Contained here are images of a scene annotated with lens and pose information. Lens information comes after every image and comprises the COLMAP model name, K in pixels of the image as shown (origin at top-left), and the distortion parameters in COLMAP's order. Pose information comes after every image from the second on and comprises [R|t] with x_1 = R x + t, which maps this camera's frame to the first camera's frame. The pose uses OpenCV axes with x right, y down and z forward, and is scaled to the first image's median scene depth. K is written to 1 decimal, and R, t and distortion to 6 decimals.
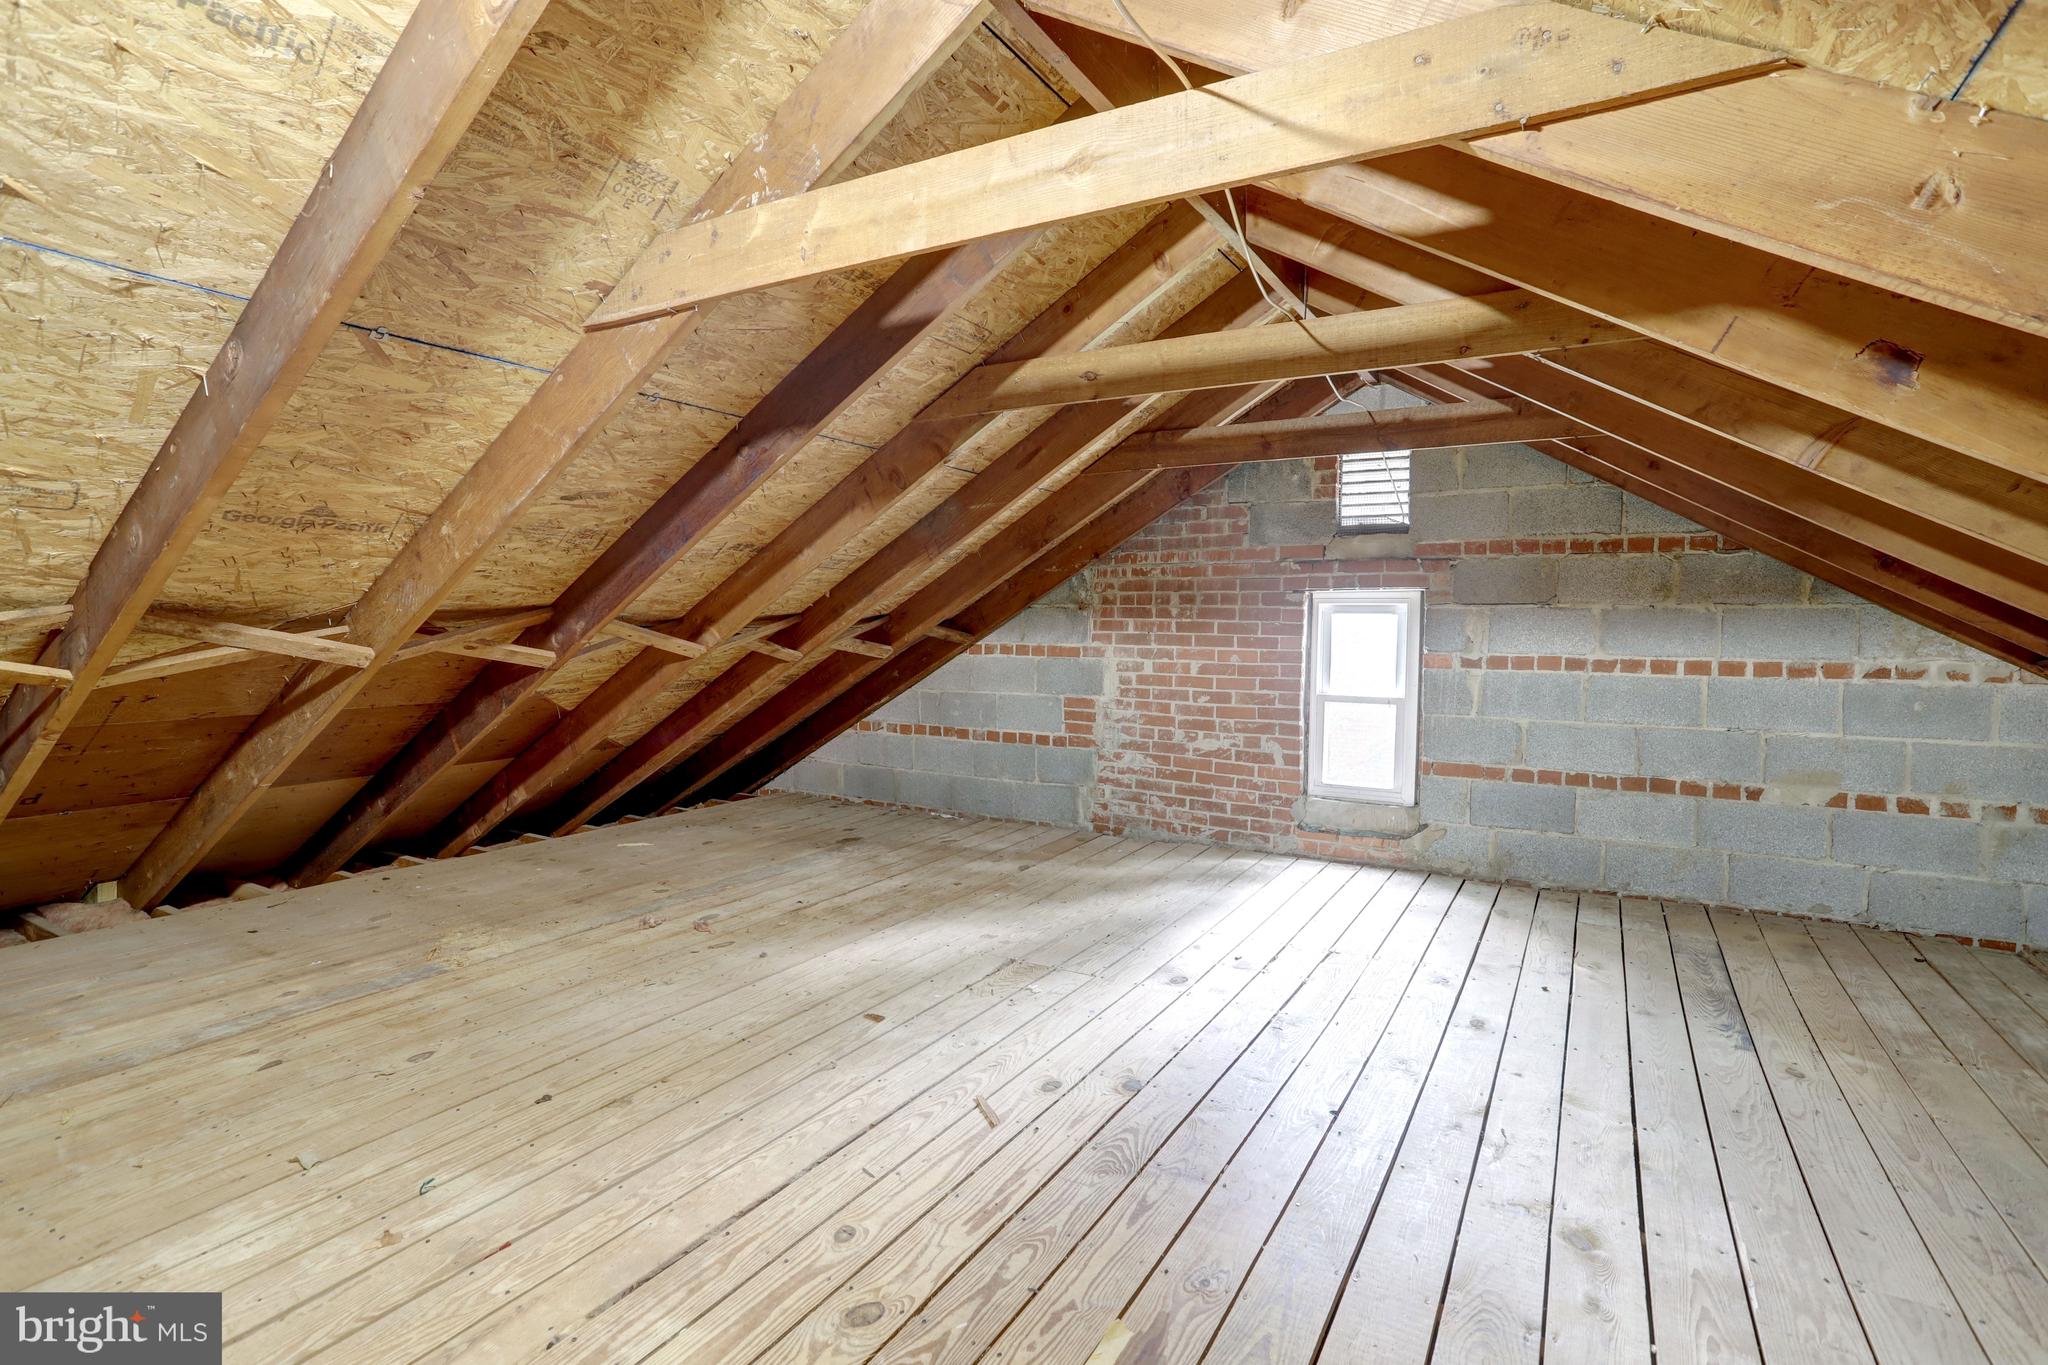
lens RADIAL K [[1023.6, 0, 1018.3], [0, 1023.6, 625.9], [0, 0, 1]] dist [-0.000418, -0.000005]
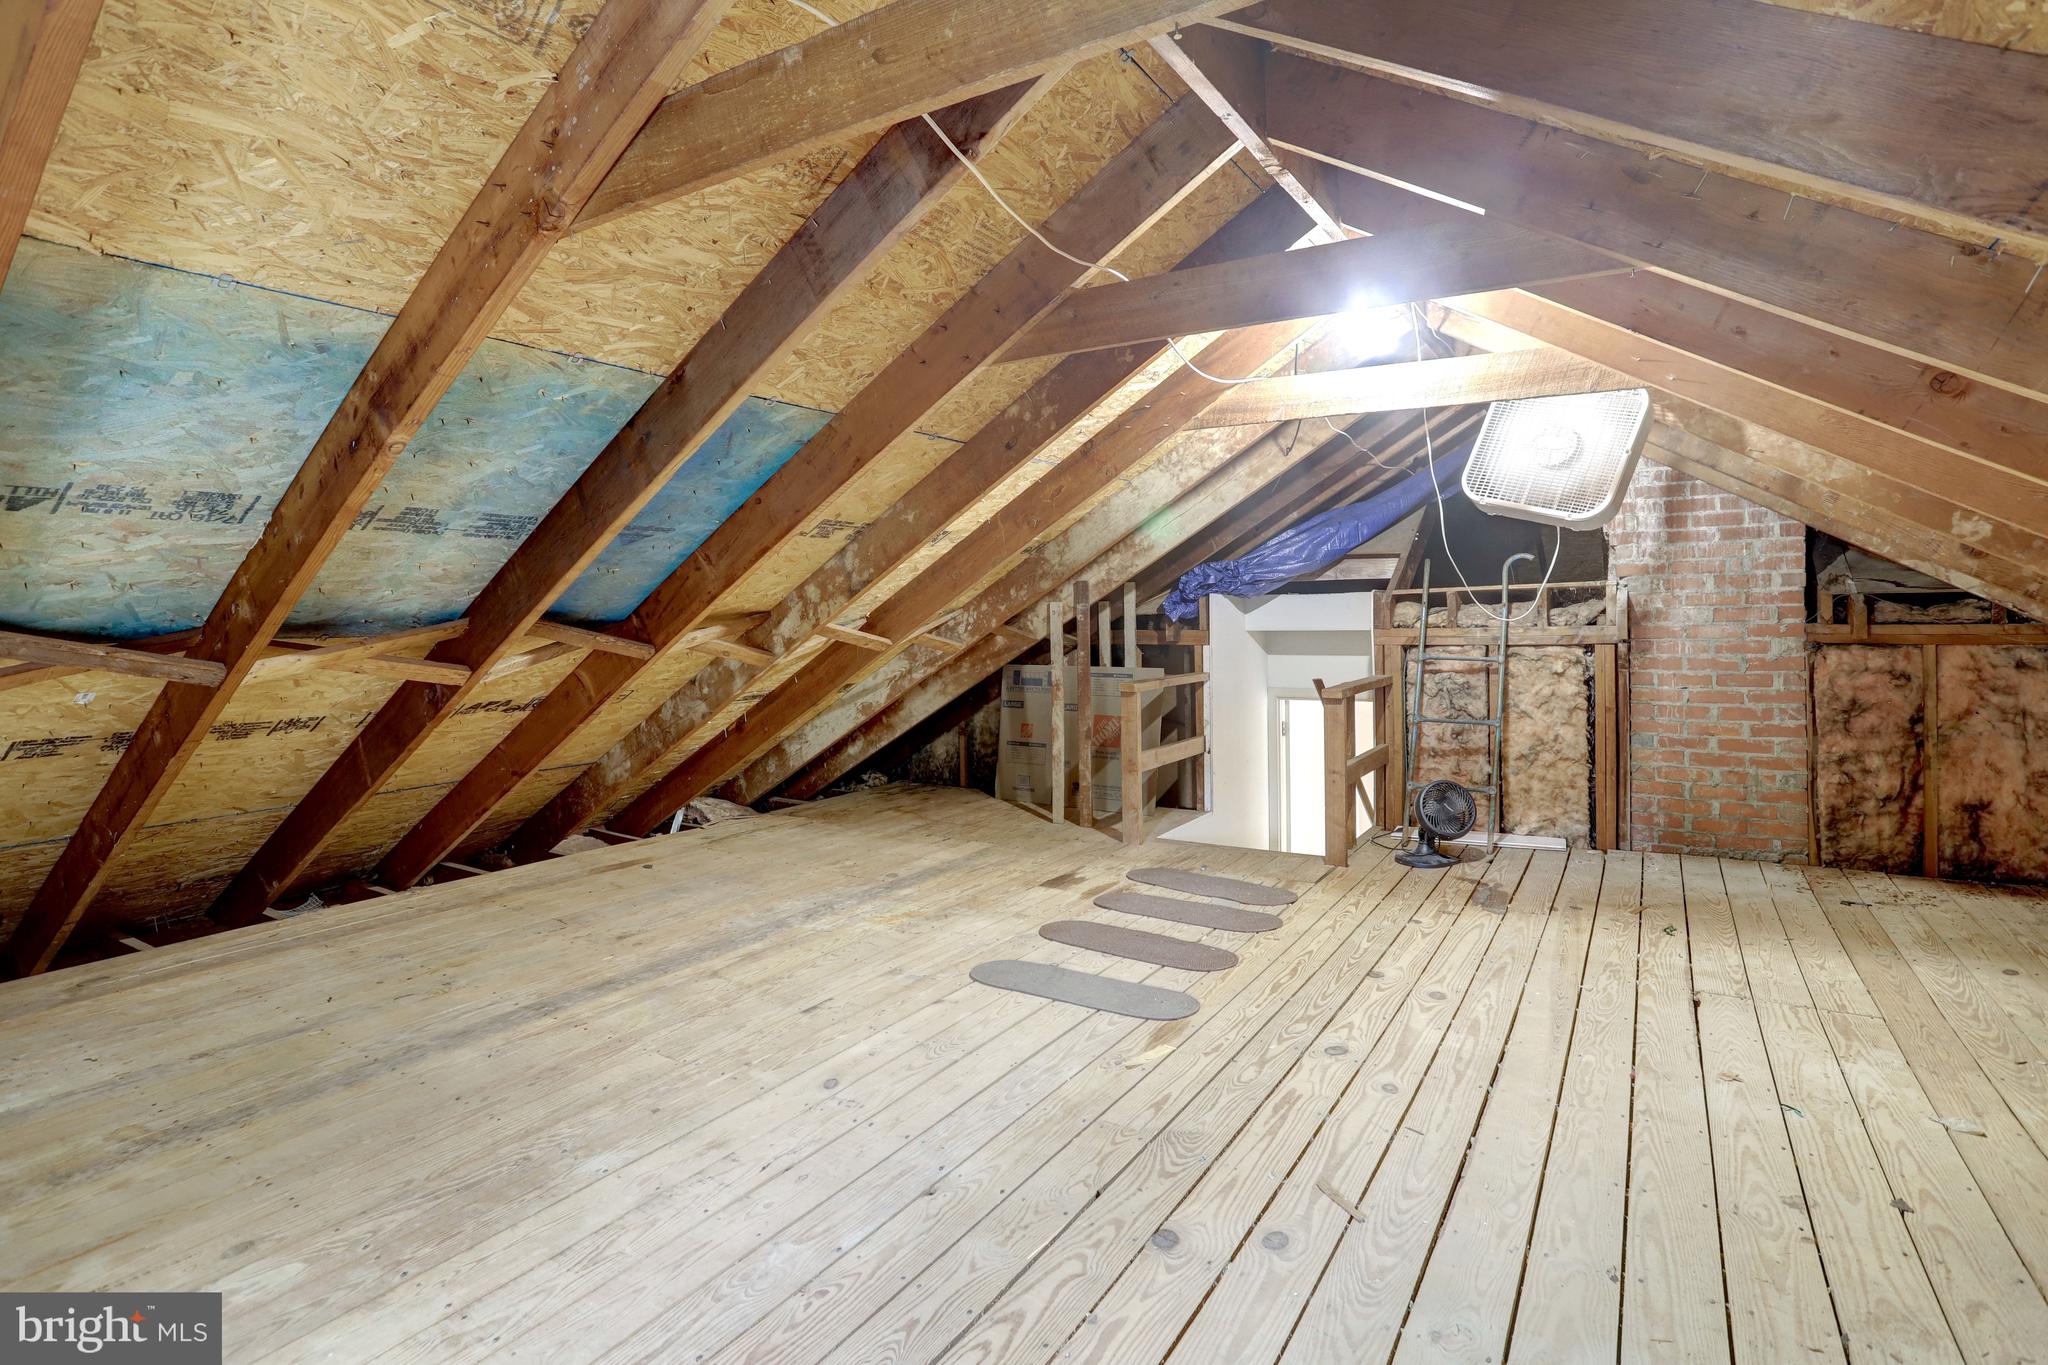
lens RADIAL K [[1023.6, 0, 1018.3], [0, 1023.6, 625.9], [0, 0, 1]] dist [-0.000418, -0.000005]
pose [[-0.999210, 0.006243, 0.039250, 0.242409], [0.006354, 0.999976, 0.002686, 0.002258], [-0.039233, 0.002933, -0.999226, 2.273841]]
